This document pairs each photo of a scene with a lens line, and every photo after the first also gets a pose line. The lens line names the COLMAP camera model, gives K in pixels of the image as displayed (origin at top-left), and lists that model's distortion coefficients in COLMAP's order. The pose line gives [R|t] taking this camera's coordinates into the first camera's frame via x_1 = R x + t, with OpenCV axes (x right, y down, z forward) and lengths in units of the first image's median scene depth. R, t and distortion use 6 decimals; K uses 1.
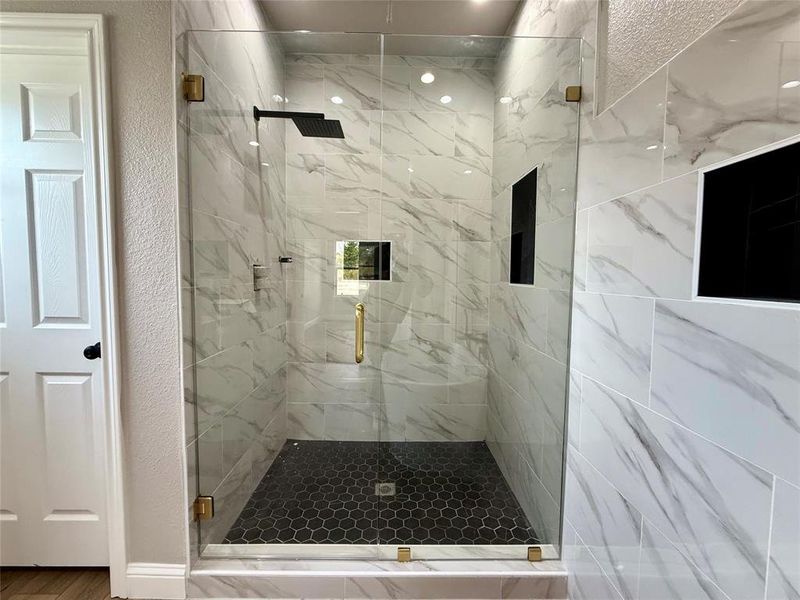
lens RADIAL K [[327.5, 0, 398.2], [0, 327.5, 293.7], [0, 0, 1]] dist [-0.001724, -0.000197]
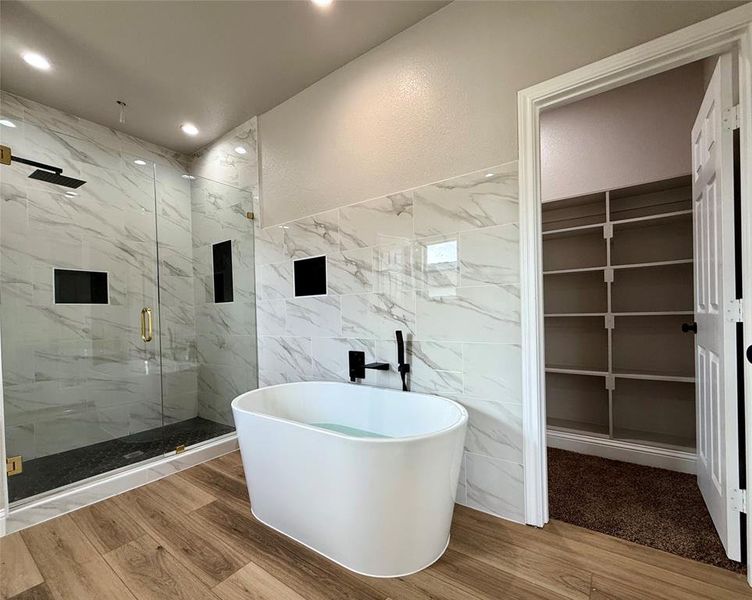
lens RADIAL K [[330.2, 0, 384.3], [0, 330.2, 317.6], [0, 0, 1]] dist [-0.000978, 0.000200]
pose [[0.591310, -0.037031, 0.805593, -0.516394], [0.078073, 0.996882, -0.011482, 0.131733], [-0.802656, 0.069685, 0.592358, -0.694193]]
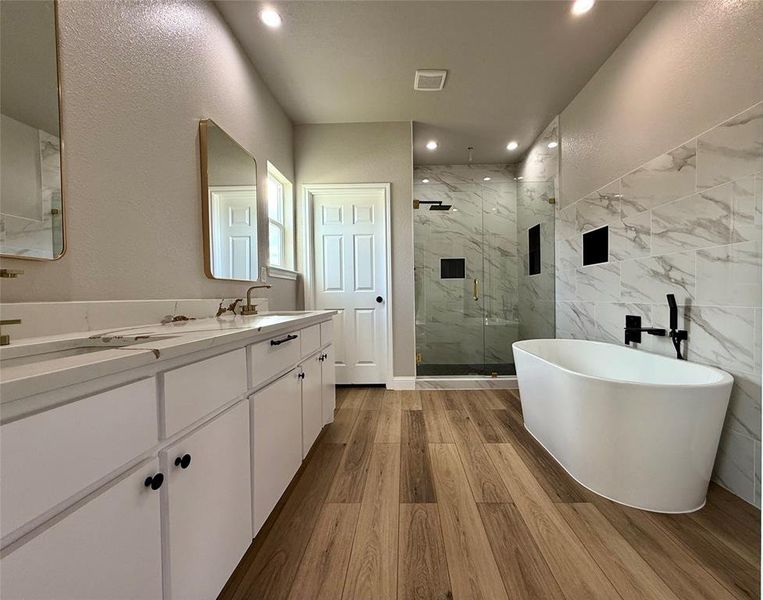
lens RADIAL K [[312.7, 0, 401.1], [0, 312.7, 301.7], [0, 0, 1]] dist [0.000188, -0.000047]
pose [[0.999116, -0.027378, -0.031892, -0.436276], [0.026152, 0.998927, -0.038232, 0.199281], [0.032905, 0.037365, 0.998760, -1.062650]]
